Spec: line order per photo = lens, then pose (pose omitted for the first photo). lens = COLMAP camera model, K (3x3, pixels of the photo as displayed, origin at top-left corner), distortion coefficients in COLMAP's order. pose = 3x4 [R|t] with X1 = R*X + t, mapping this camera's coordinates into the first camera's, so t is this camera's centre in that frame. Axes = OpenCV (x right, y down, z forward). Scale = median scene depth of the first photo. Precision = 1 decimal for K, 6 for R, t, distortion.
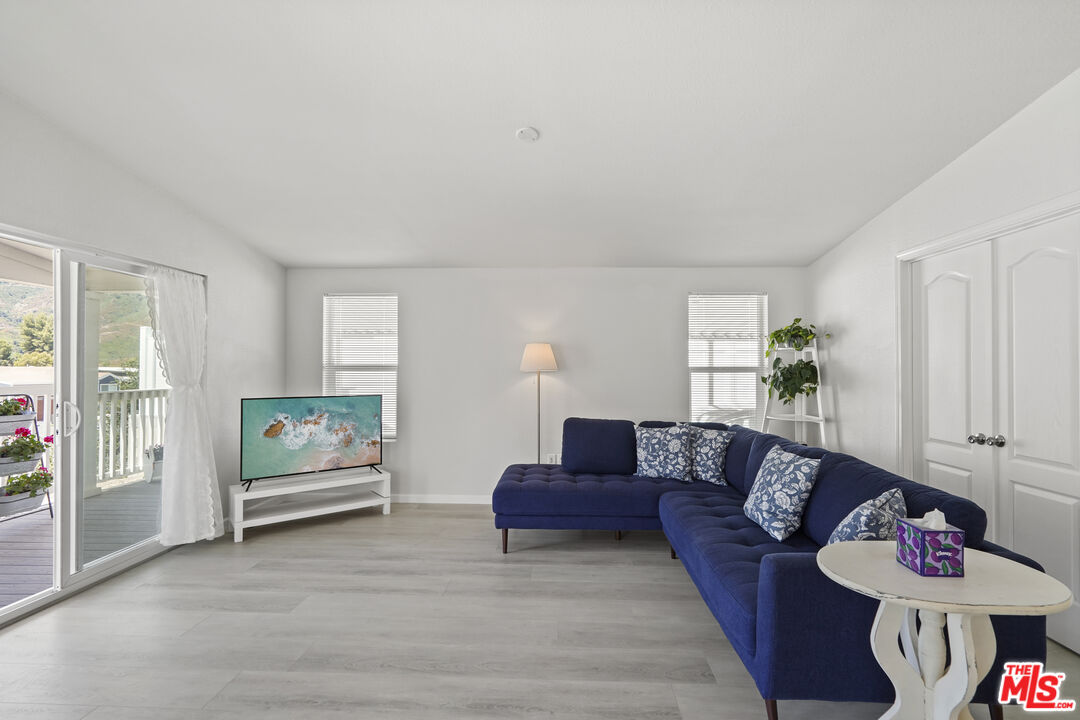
lens RADIAL K [[496.9, 0, 538.8], [0, 496.9, 368.1], [0, 0, 1]] dist [0.002826, 0.001380]
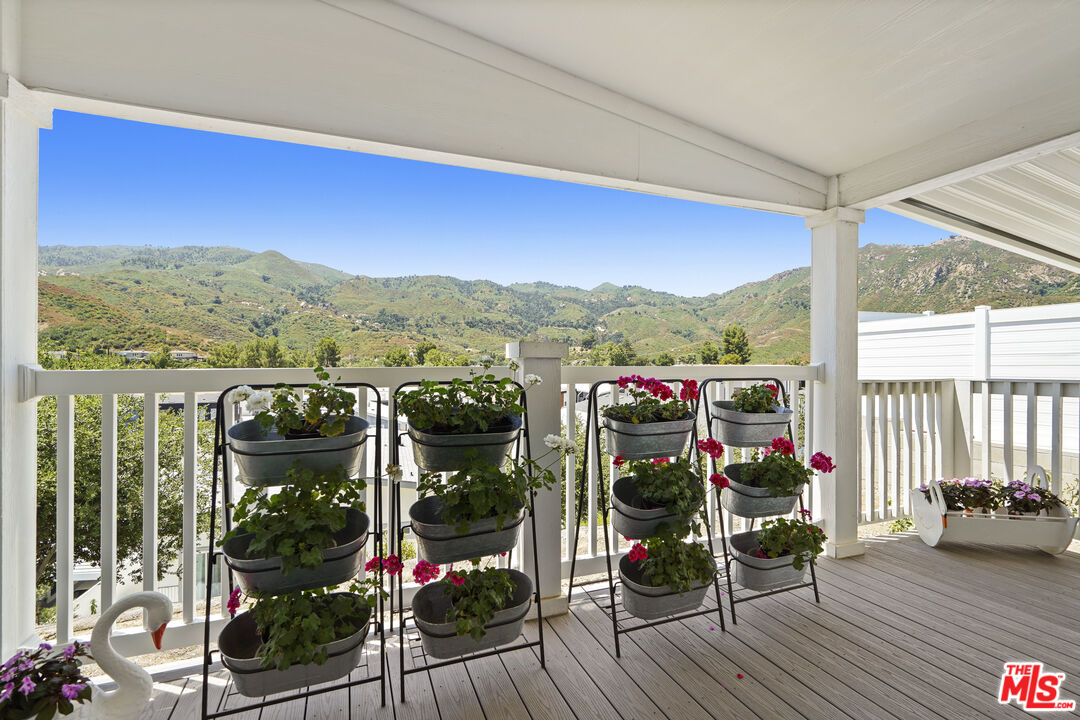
lens RADIAL K [[495.3, 0, 546.8], [0, 495.3, 366.4], [0, 0, 1]] dist [0.001251, 0.000784]
pose [[0.412725, -0.003691, -0.910848, -0.631528], [0.004737, 0.999987, -0.001905, 0.040278], [0.910843, -0.003528, 0.412737, 0.529142]]
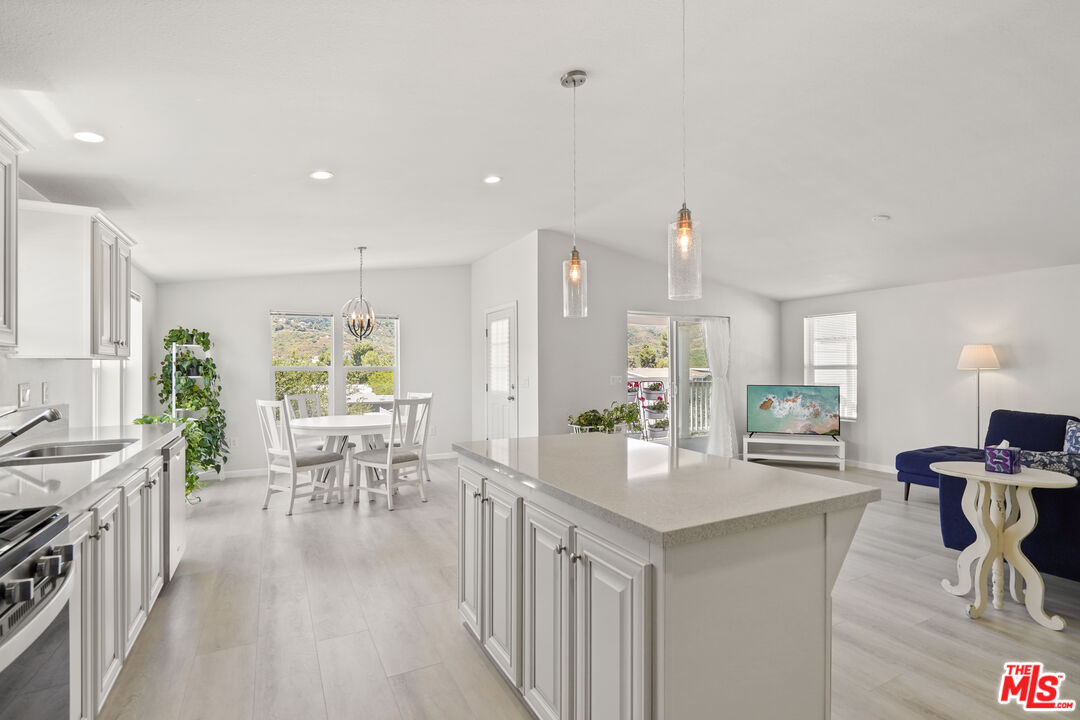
lens RADIAL K [[499.4, 0, 544.4], [0, 499.4, 362.1], [0, 0, 1]] dist [-0.020906, 0.004827]
pose [[0.512822, -0.015351, -0.858358, 0.504358], [0.004110, 0.999873, -0.015427, 0.005061], [0.858485, 0.004383, 0.512820, -0.479366]]
